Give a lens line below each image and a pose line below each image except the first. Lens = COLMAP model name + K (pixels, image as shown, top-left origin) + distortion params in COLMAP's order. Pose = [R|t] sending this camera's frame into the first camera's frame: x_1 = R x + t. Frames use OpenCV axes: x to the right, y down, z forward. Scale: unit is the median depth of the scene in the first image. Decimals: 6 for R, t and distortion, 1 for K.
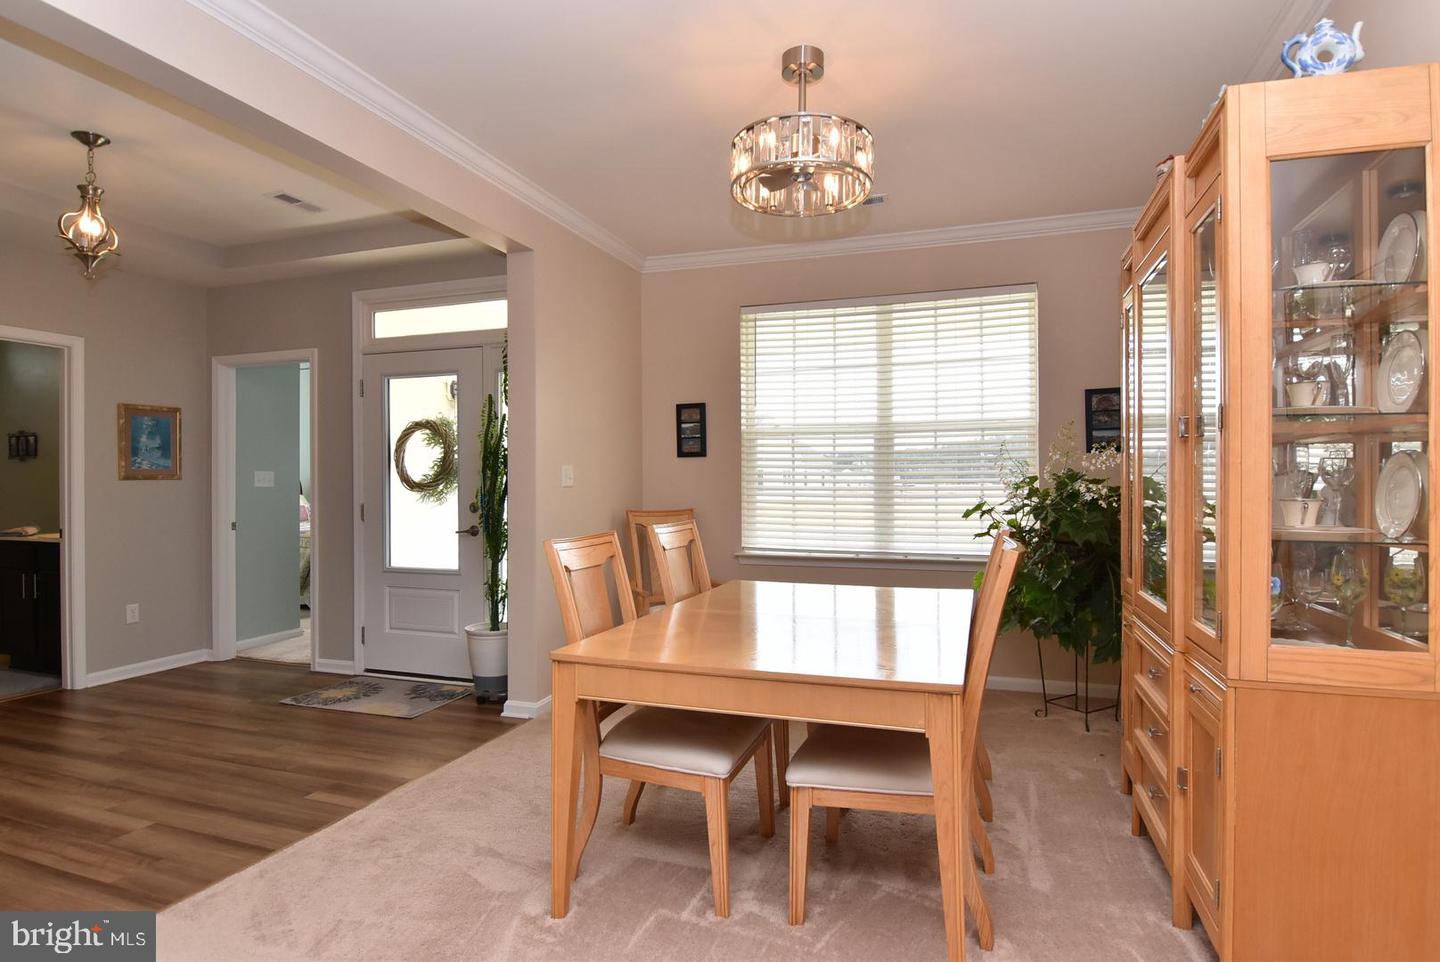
lens RADIAL K [[766.1, 0, 722.4], [0, 766.1, 480.1], [0, 0, 1]] dist [0.009244, -0.020395]
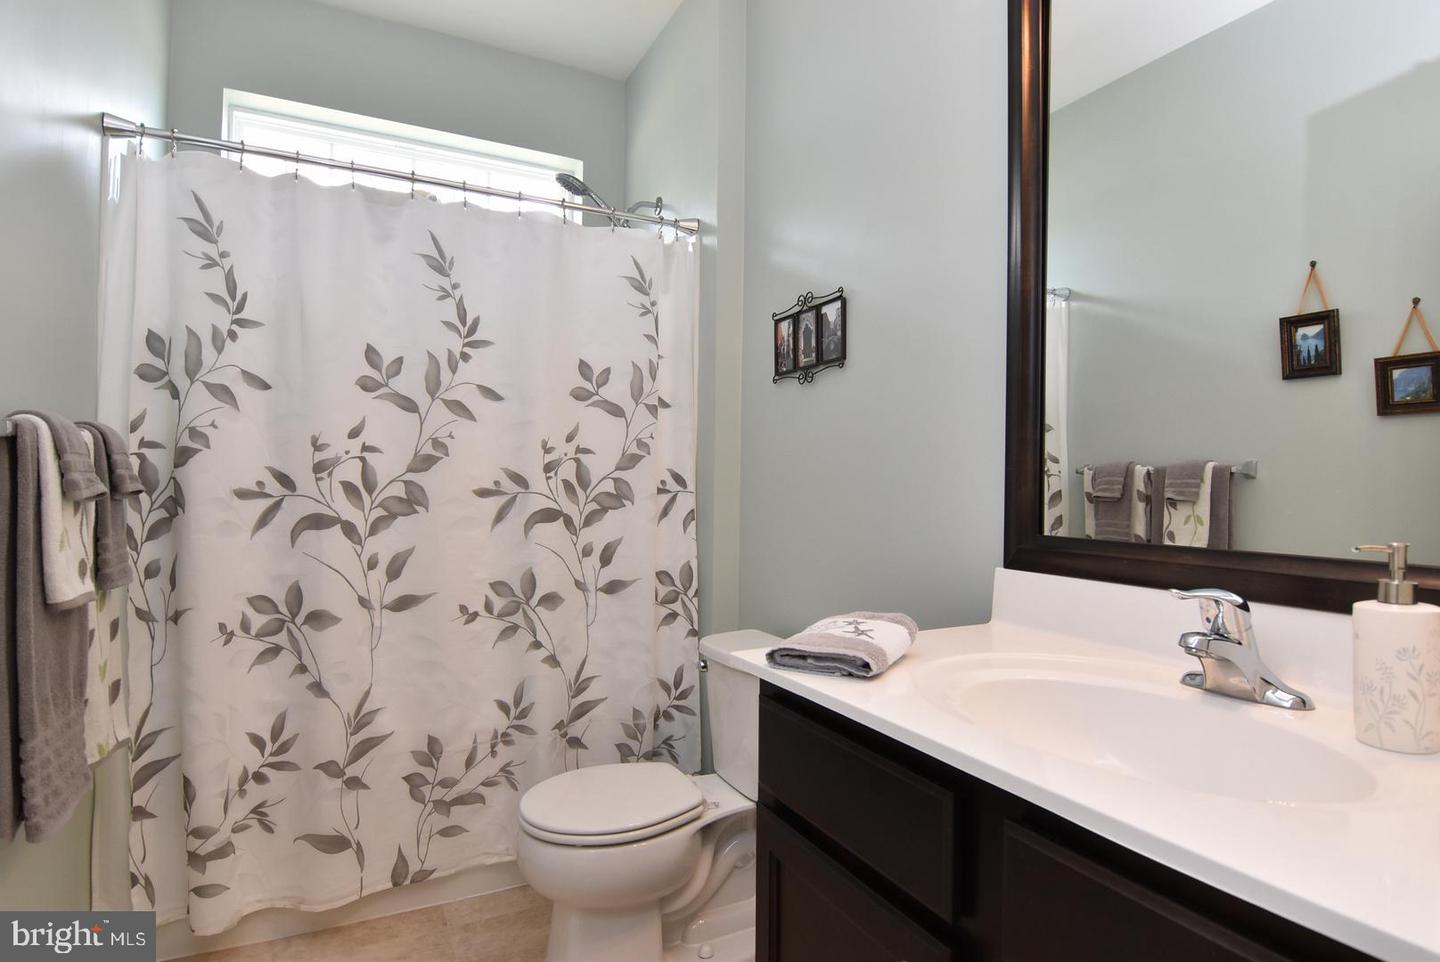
lens RADIAL K [[766.1, 0, 722.4], [0, 766.1, 480.1], [0, 0, 1]] dist [0.009244, -0.020395]
pose [[0.718515, 0.007423, -0.695472, -0.845320], [-0.013336, 0.999906, -0.003105, 0.025529], [0.695384, 0.011506, 0.718546, 0.867431]]
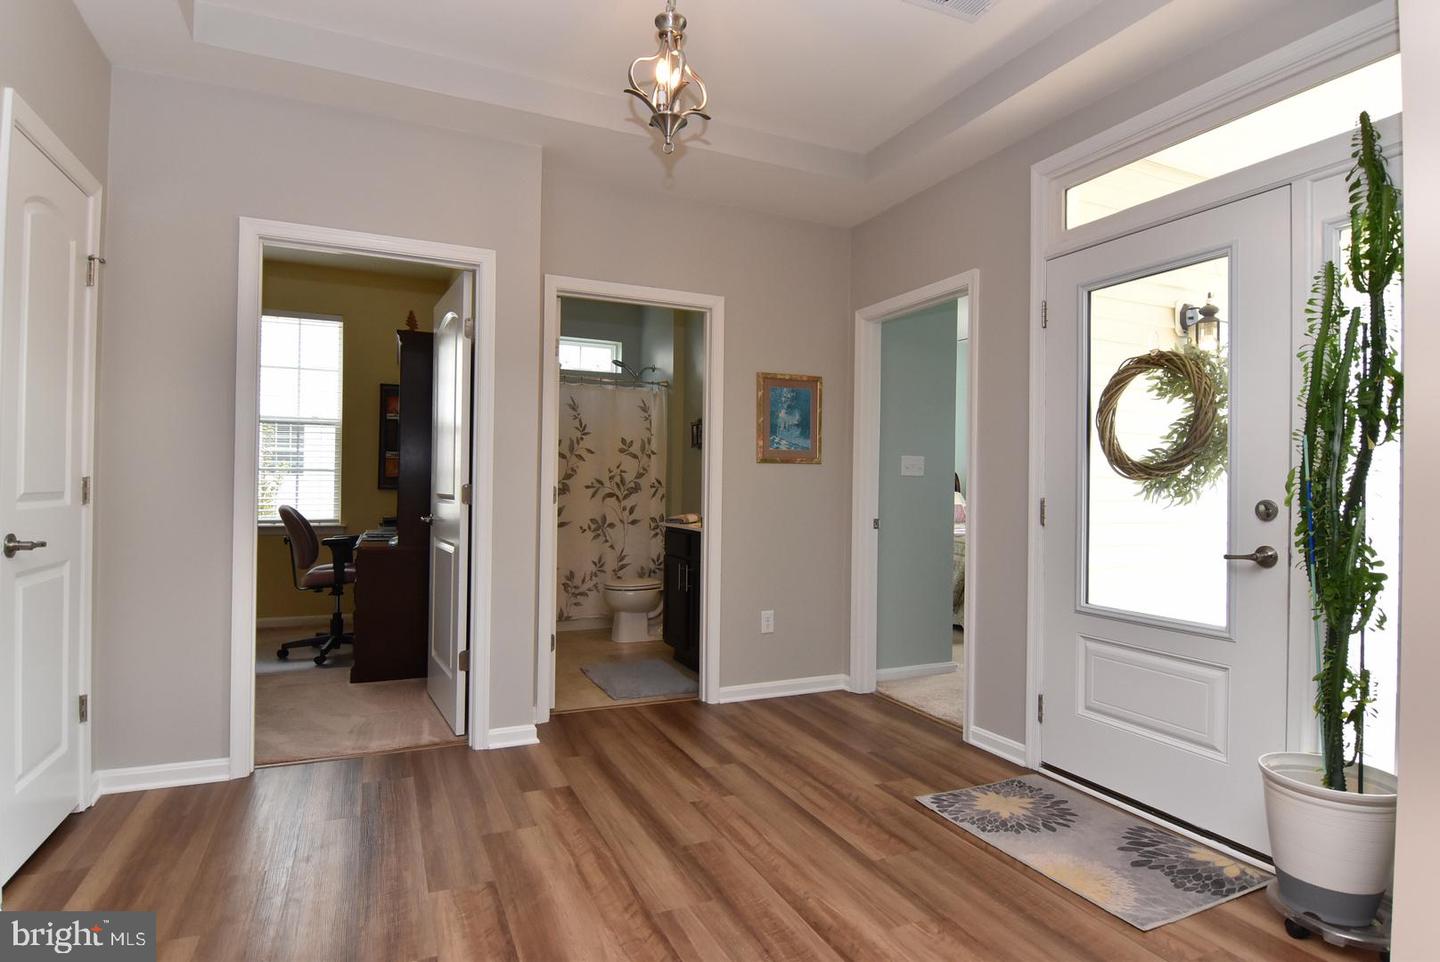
lens RADIAL K [[766.1, 0, 722.4], [0, 766.1, 480.1], [0, 0, 1]] dist [0.009244, -0.020395]
pose [[0.693002, 0.009149, -0.720878, -0.202326], [-0.016116, 0.999866, -0.002803, 0.022287], [0.720756, 0.013560, 0.693057, 0.383397]]
